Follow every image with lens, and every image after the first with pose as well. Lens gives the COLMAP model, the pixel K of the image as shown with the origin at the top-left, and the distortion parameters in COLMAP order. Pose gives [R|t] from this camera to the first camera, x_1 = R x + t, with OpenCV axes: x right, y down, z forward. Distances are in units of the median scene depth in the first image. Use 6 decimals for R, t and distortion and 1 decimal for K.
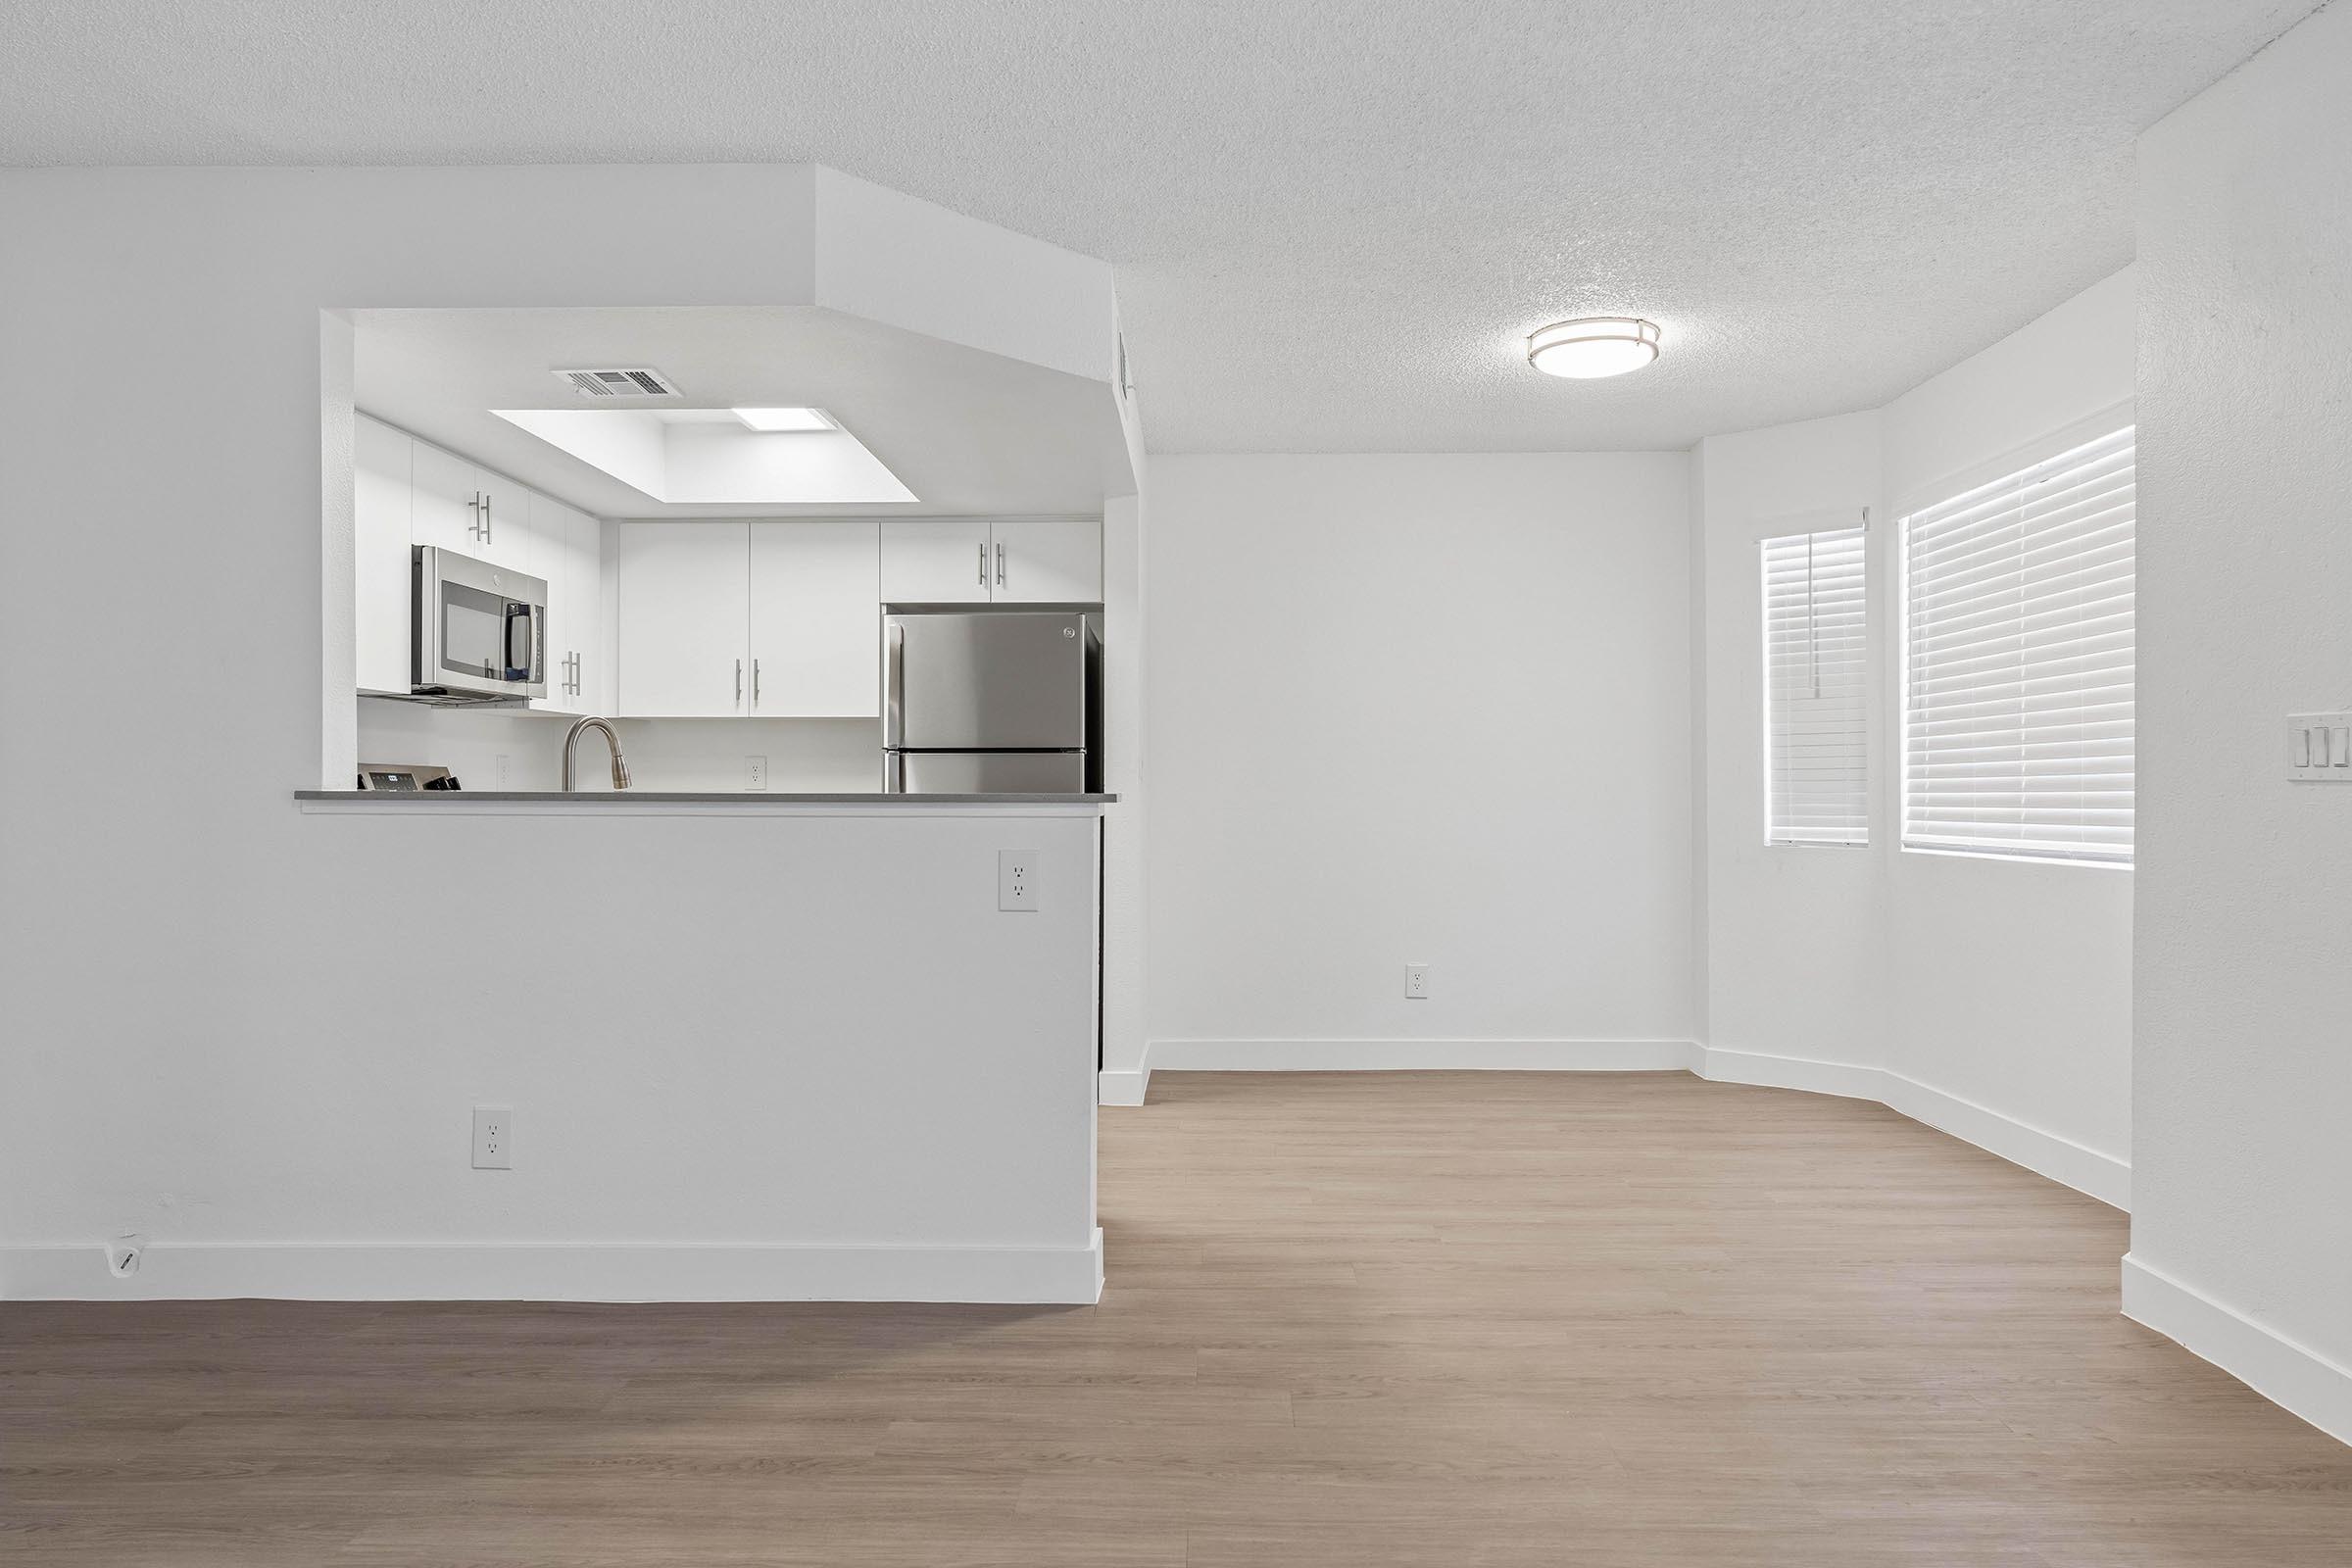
lens RADIAL K [[1553.4, 0, 1176.0], [0, 1553.4, 784.0], [0, 0, 1]] dist [0.002817, 0.000406]
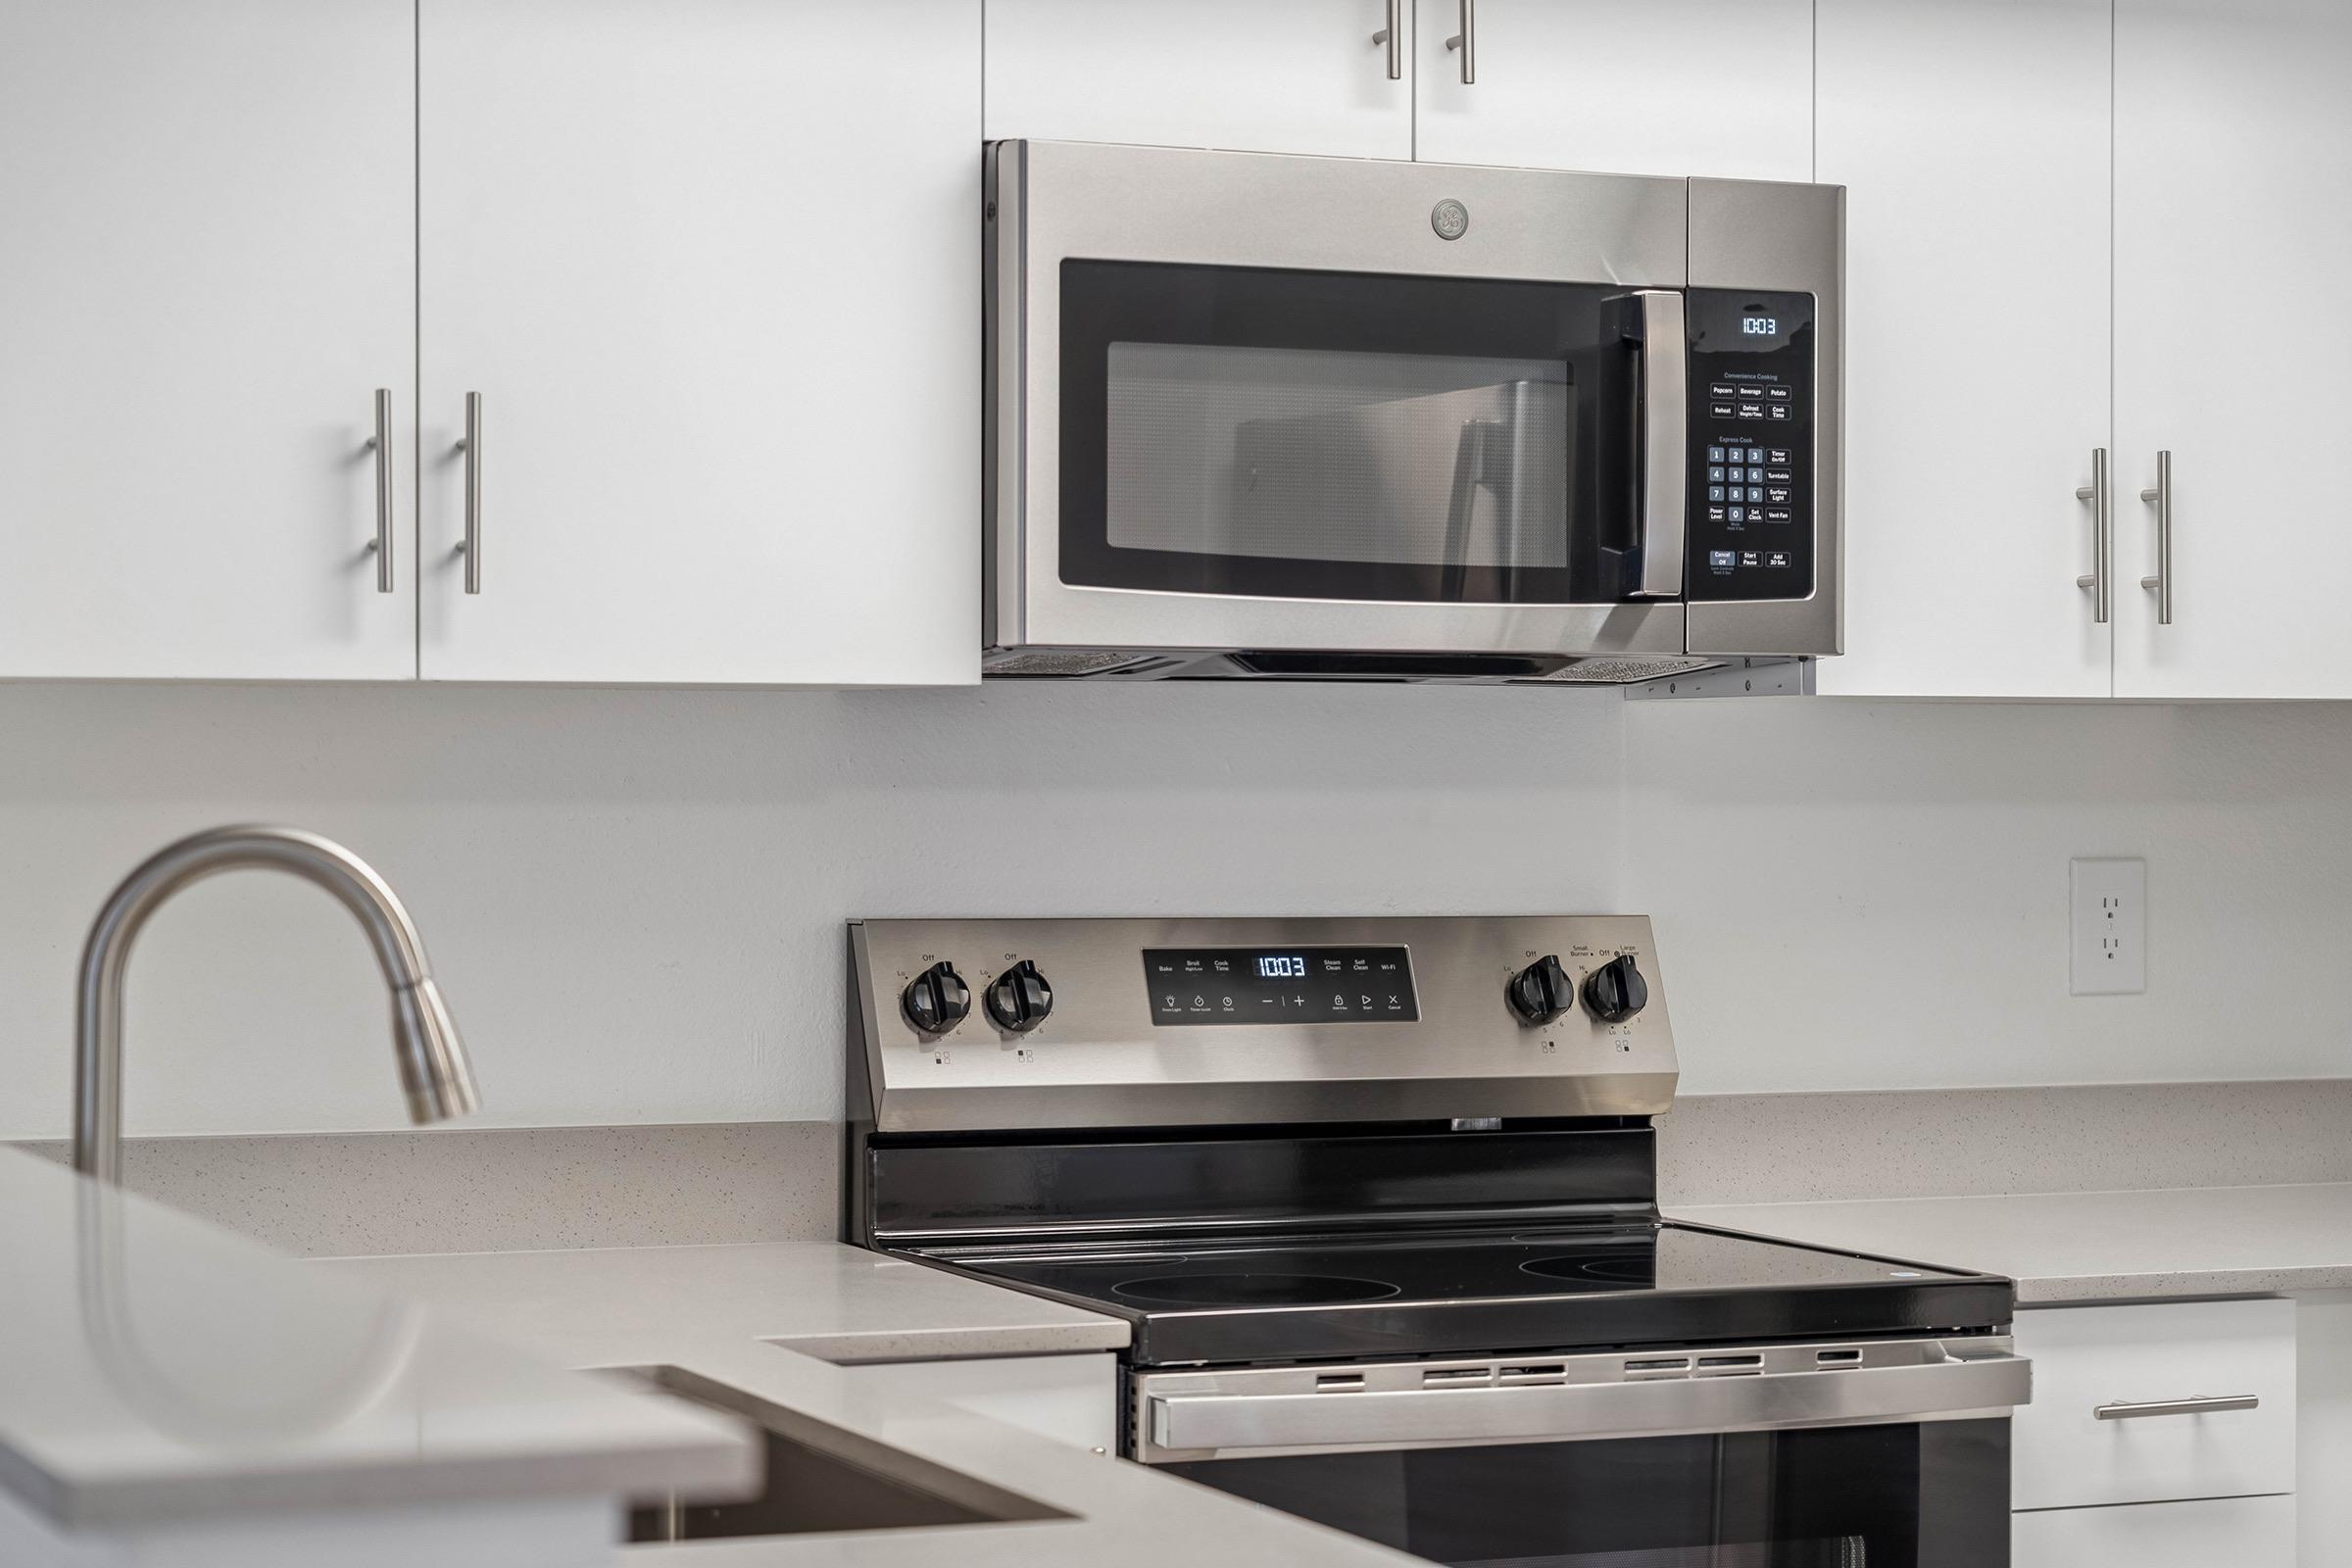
lens RADIAL K [[4895.8, 0, 1176.0], [0, 4895.8, 784.0], [0, 0, 1]] dist [0.021507, 0.160949]
pose [[0.426120, 0.004250, -0.904657, 0.304146], [0.000429, 0.999988, 0.004900, -0.043565], [0.904667, -0.002476, 0.426113, 0.647023]]
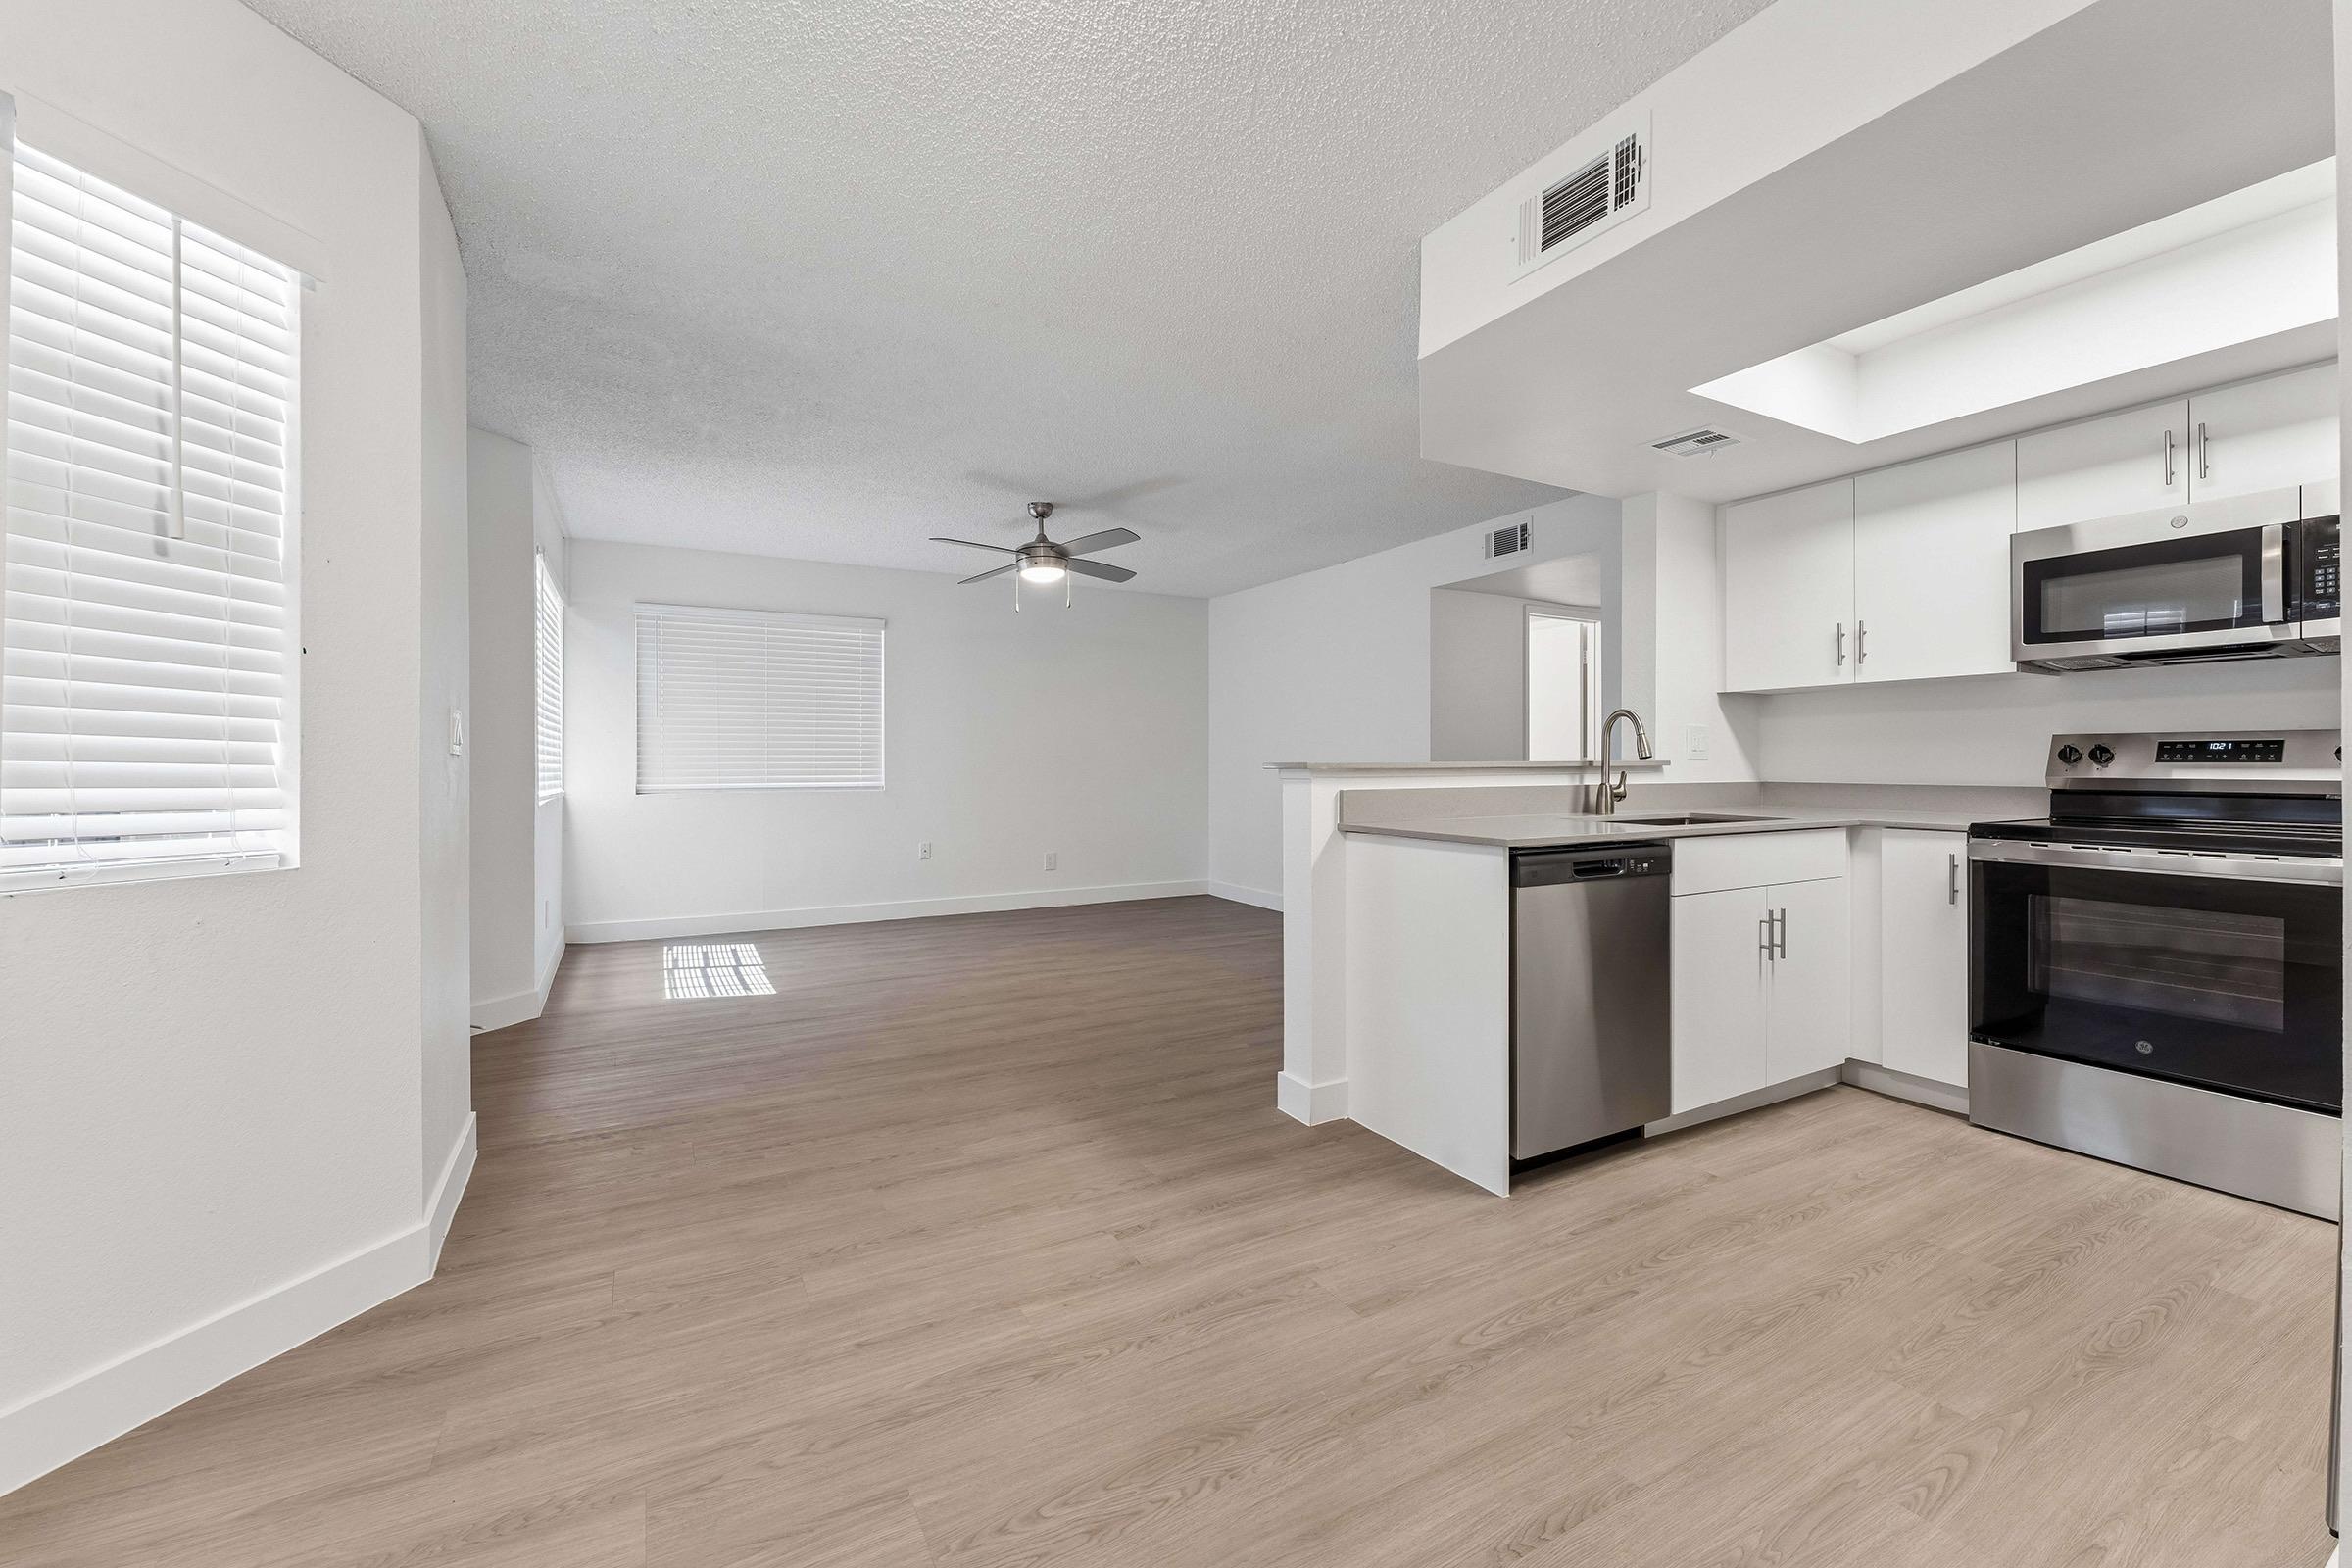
lens RADIAL K [[945.3, 0, 1170.4], [0, 945.3, 767.5], [0, 0, 1]] dist [0.000197, -0.000186]
pose [[-0.859838, 0.002514, -0.510560, 0.356987], [0.003519, 0.999993, -0.001003, 0.008135], [0.510554, -0.002659, -0.859841, 1.244267]]
